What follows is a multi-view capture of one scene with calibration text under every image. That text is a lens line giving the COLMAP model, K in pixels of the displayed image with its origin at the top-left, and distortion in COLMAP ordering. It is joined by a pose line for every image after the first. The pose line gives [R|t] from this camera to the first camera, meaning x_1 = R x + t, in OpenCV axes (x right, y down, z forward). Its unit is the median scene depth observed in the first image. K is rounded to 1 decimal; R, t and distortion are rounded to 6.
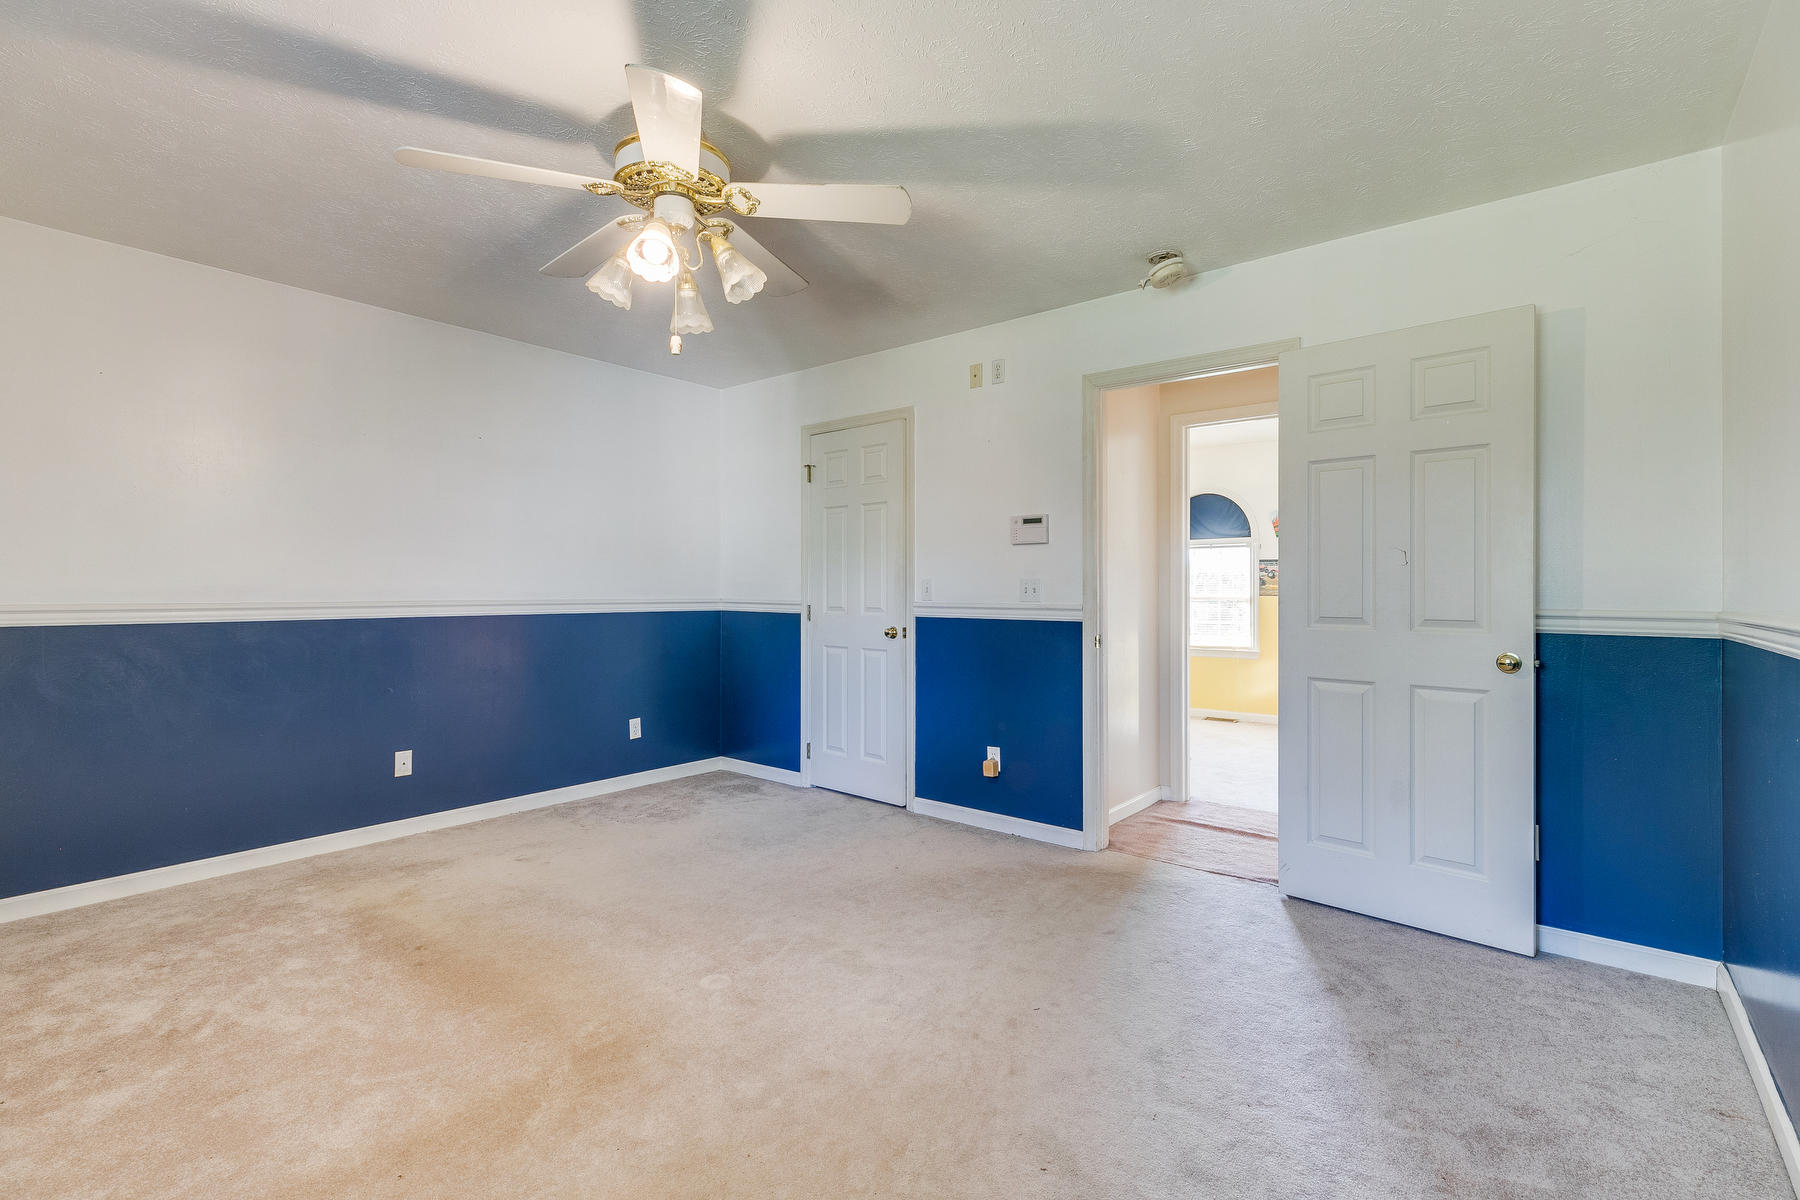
lens RADIAL K [[810.7, 0, 896.9], [0, 810.7, 599.2], [0, 0, 1]] dist [0.002409, 0.000529]
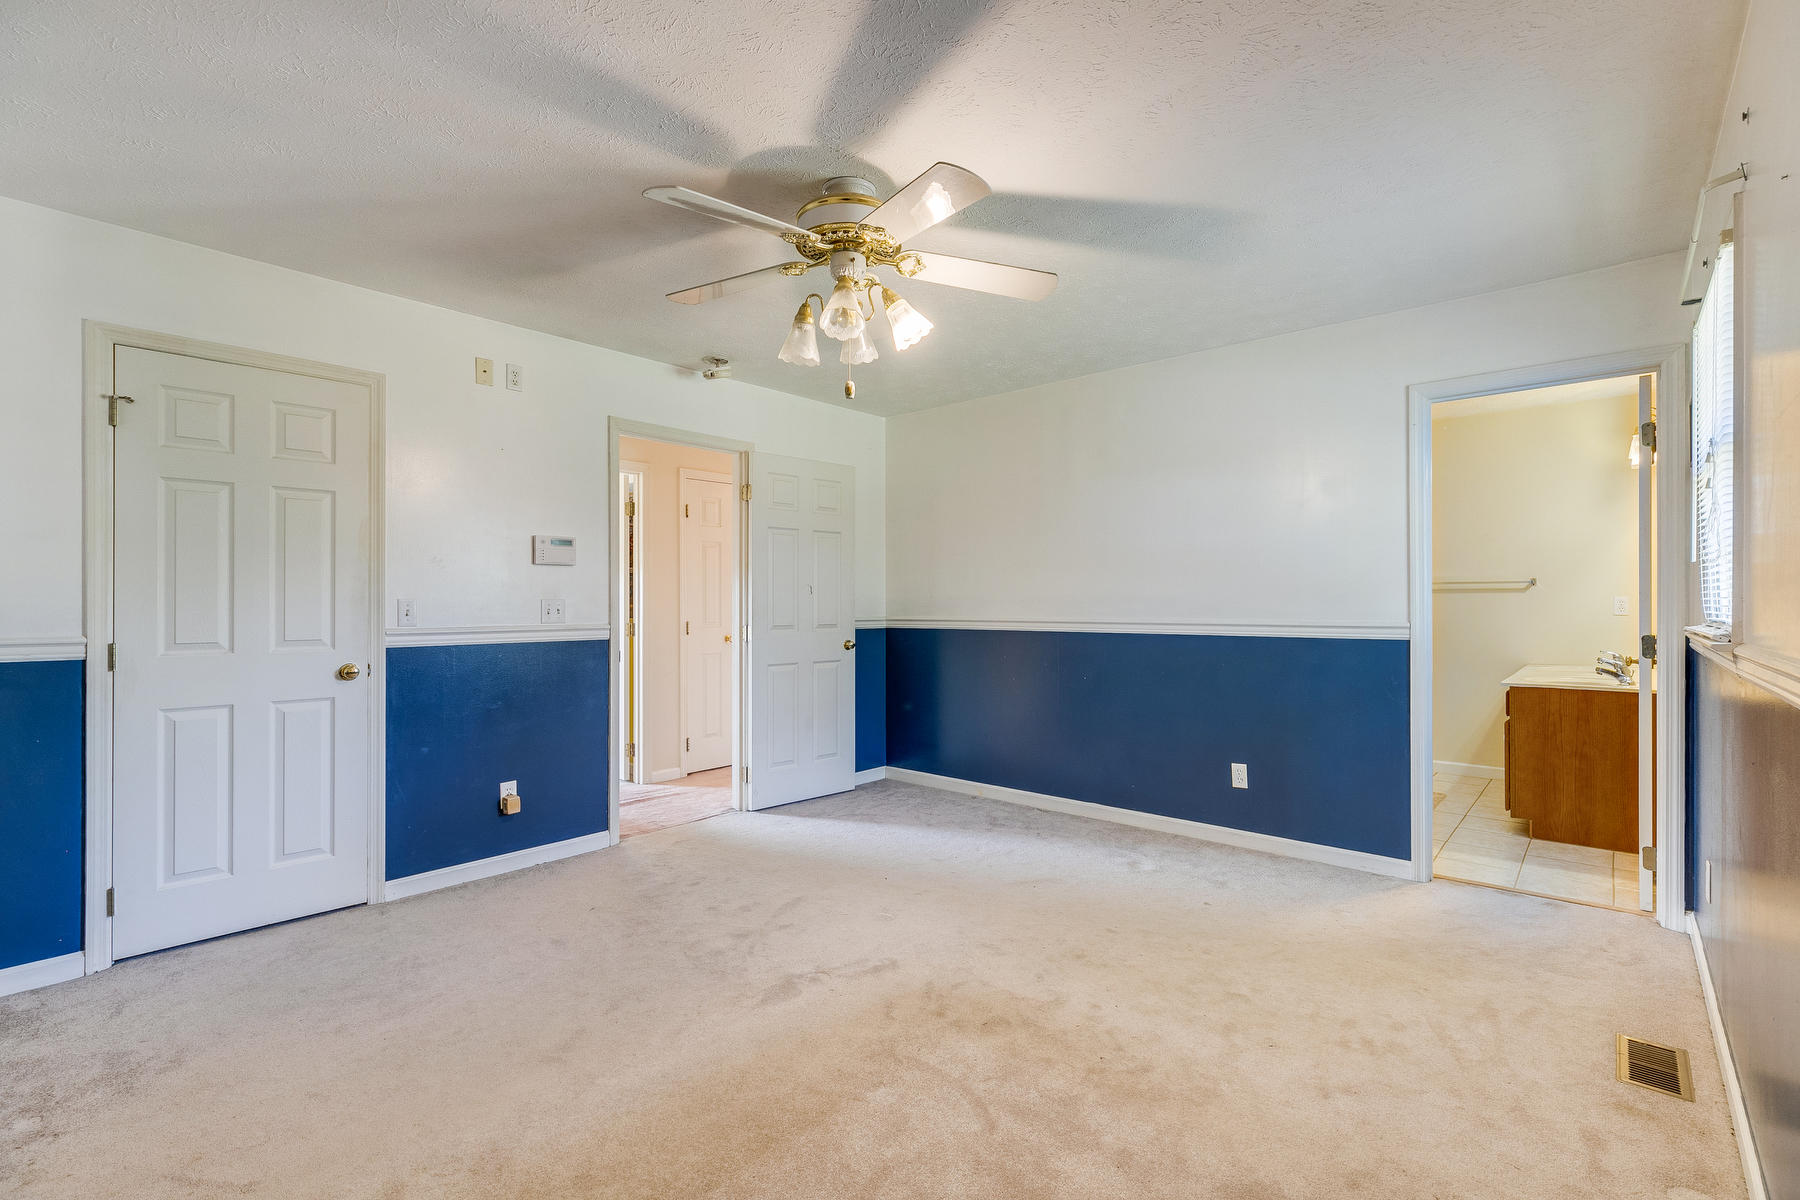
lens RADIAL K [[810.7, 0, 896.9], [0, 810.7, 599.2], [0, 0, 1]] dist [0.002409, 0.000529]
pose [[0.034219, -0.000002, 0.999414, -0.782526], [0.011959, 0.999928, -0.000407, -0.019549], [-0.999343, 0.011966, 0.034217, 0.519961]]
